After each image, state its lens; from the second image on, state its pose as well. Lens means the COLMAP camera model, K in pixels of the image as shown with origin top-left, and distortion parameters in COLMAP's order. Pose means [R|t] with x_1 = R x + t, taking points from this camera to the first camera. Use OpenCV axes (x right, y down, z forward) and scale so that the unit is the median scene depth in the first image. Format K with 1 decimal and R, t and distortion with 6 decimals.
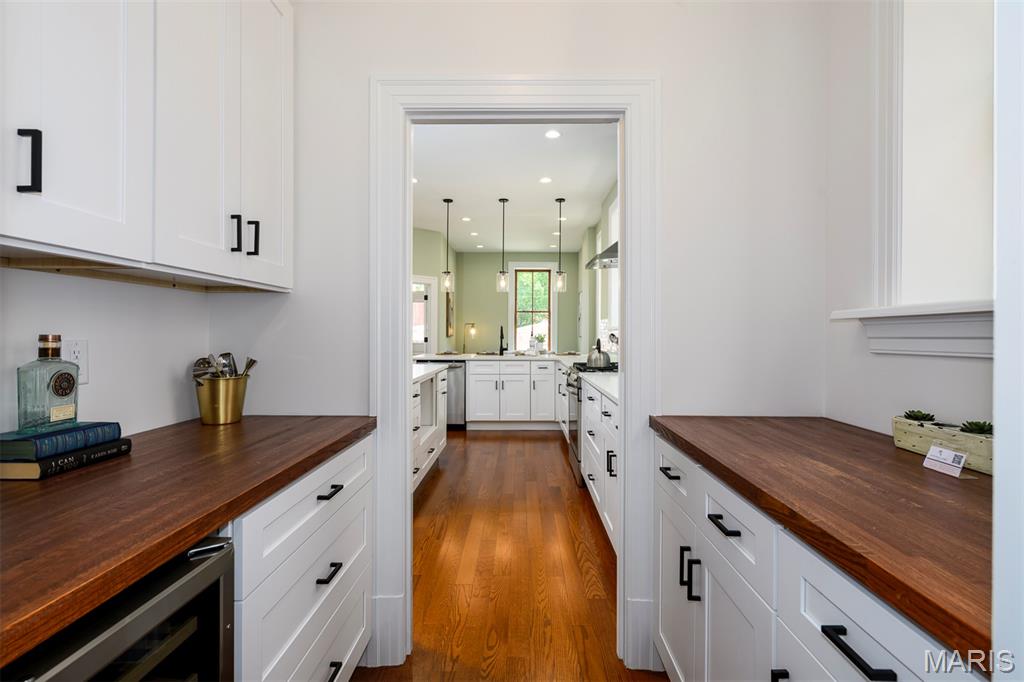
lens RADIAL K [[504.6, 0, 503.7], [0, 504.6, 335.8], [0, 0, 1]] dist [0.004546, 0.001366]
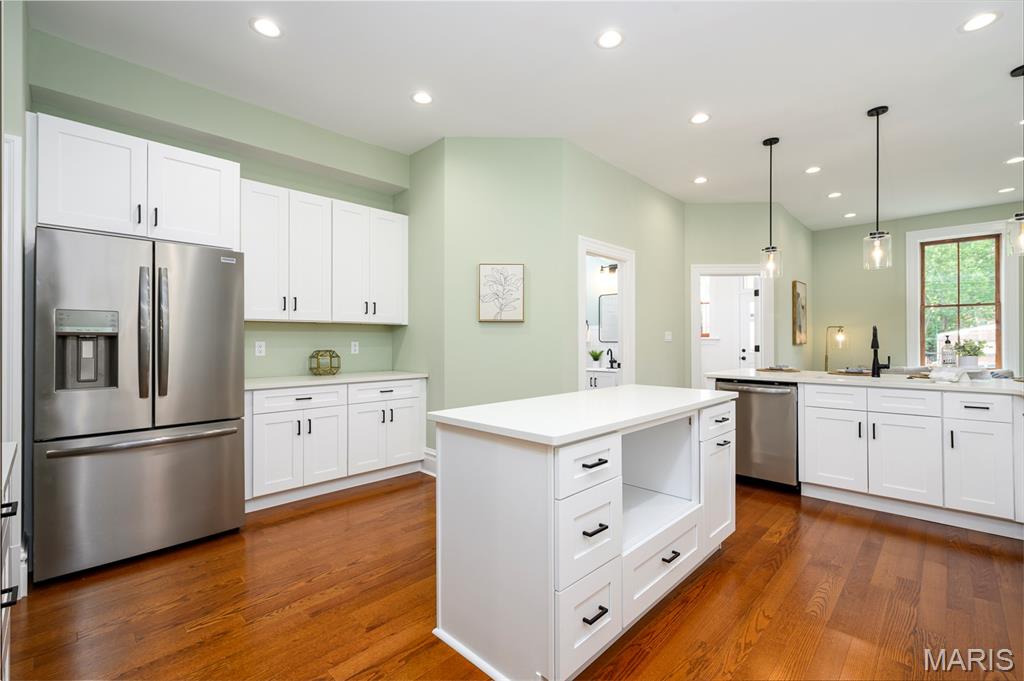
lens RADIAL K [[466.7, 0, 495.4], [0, 466.7, 338.0], [0, 0, 1]] dist [0.003411, 0.000405]
pose [[0.743050, -0.008286, -0.669184, 0.114670], [0.000041, 0.999924, -0.012336, 0.001434], [0.669235, 0.009139, 0.742994, 1.113452]]
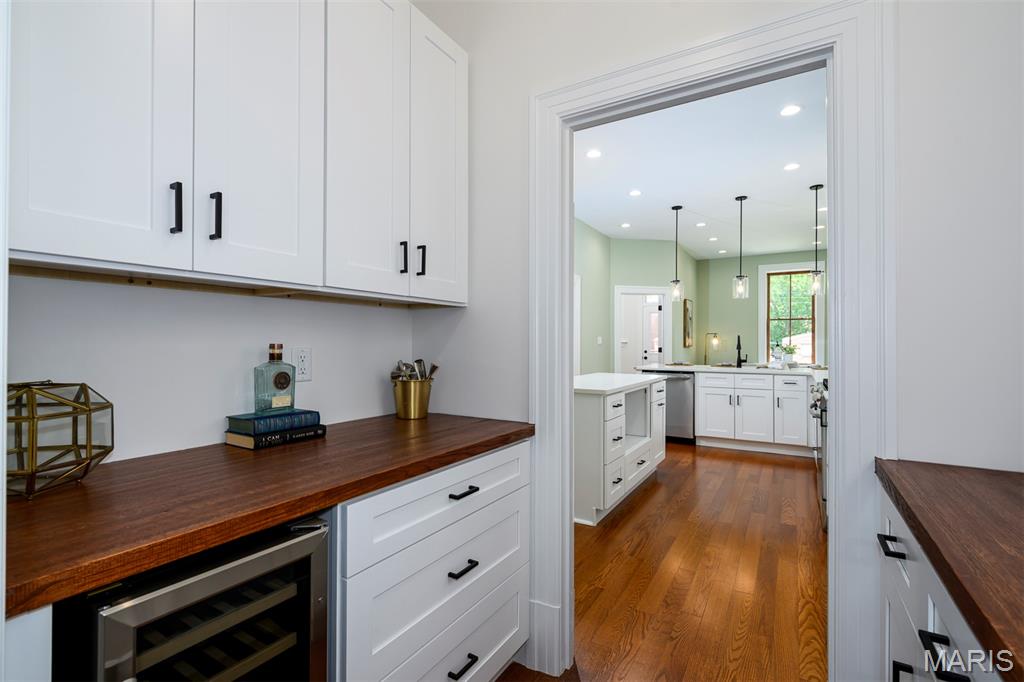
lens RADIAL K [[466.7, 0, 486.4], [0, 466.7, 342.2], [0, 0, 1]] dist [0.003411, 0.000405]
pose [[0.855901, -0.002016, -0.517136, 0.152761], [-0.002341, 0.999967, -0.007773, 0.001199], [0.517135, 0.007863, 0.855868, 0.137273]]
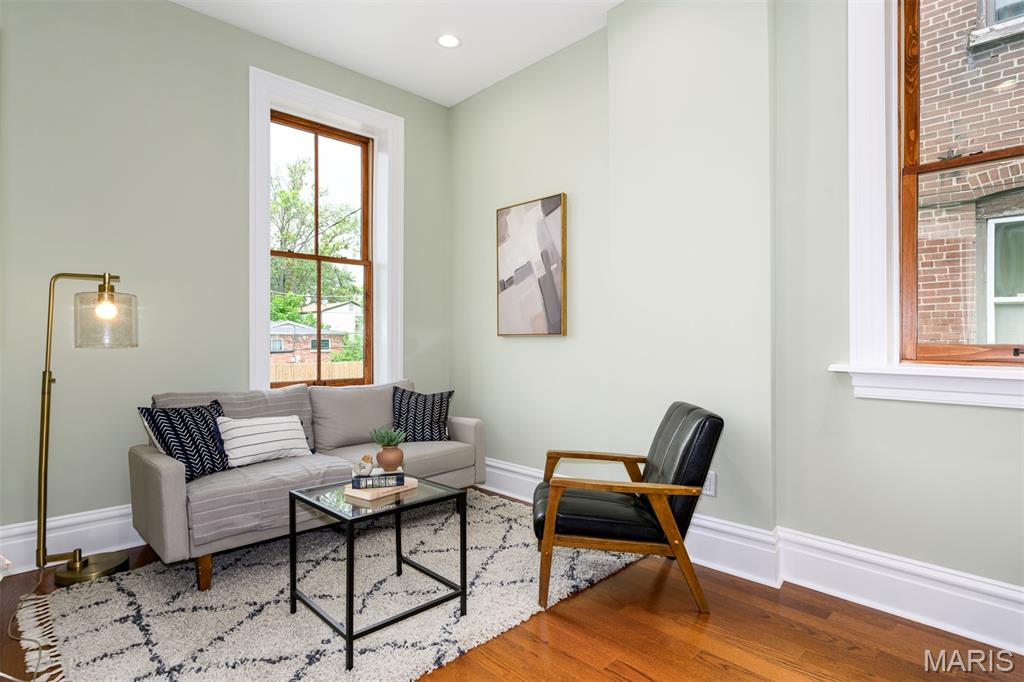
lens RADIAL K [[543.7, 0, 509.9], [0, 543.7, 338.7], [0, 0, 1]] dist [-0.000985, -0.000094]
pose [[0.685079, -0.005909, 0.728445, -0.688136], [0.005967, 0.999979, 0.002499, 0.017731], [-0.728444, 0.002634, 0.685100, 4.289147]]
